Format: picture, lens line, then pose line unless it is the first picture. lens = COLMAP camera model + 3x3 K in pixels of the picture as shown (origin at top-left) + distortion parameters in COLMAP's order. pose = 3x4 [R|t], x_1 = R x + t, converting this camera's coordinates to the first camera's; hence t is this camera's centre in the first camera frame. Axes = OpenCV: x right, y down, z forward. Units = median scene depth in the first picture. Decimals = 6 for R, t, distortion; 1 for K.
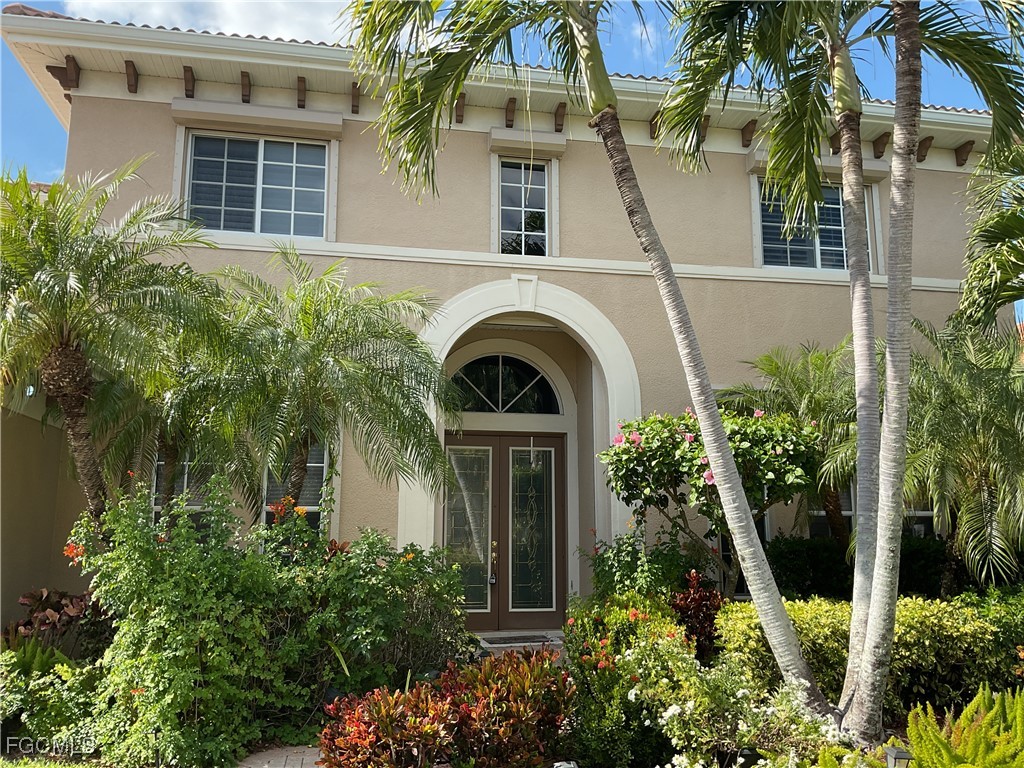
lens RADIAL K [[849.8, 0, 505.6], [0, 849.8, 383.2], [0, 0, 1]] dist [0.135976, -0.338839]
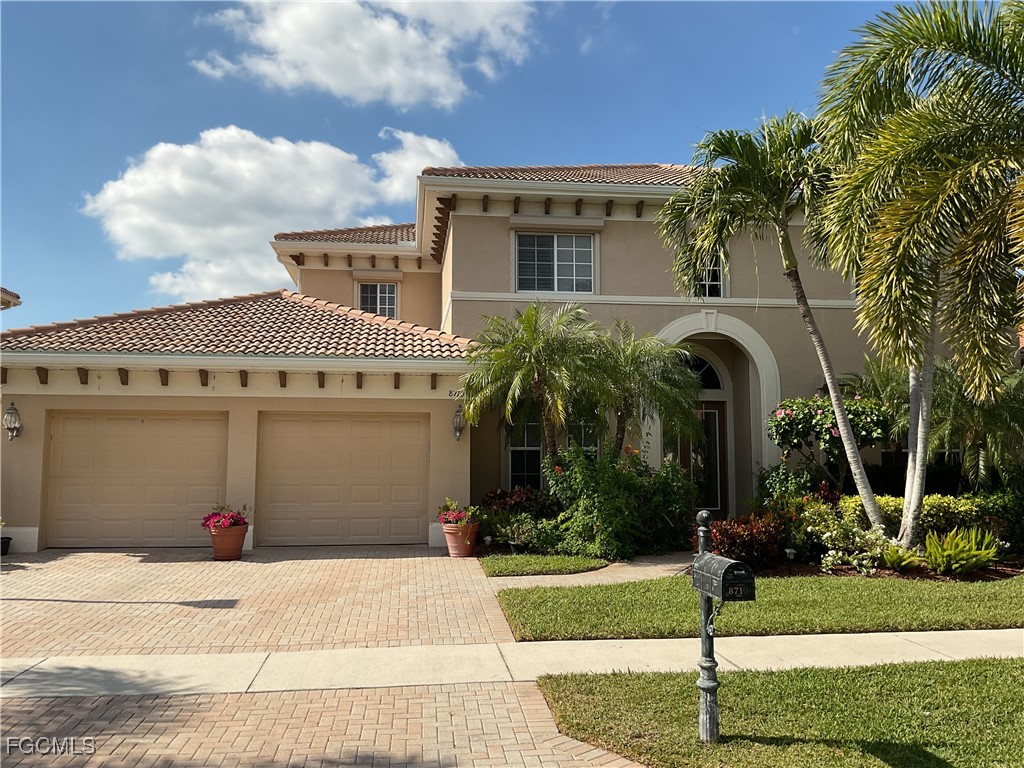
lens RADIAL K [[849.8, 0, 505.6], [0, 849.8, 383.2], [0, 0, 1]] dist [0.135976, -0.338839]
pose [[0.997671, -0.008502, -0.067678, -0.359391], [0.014004, 0.996596, 0.081243, -0.171119], [0.066757, -0.082001, 0.994394, -0.956916]]
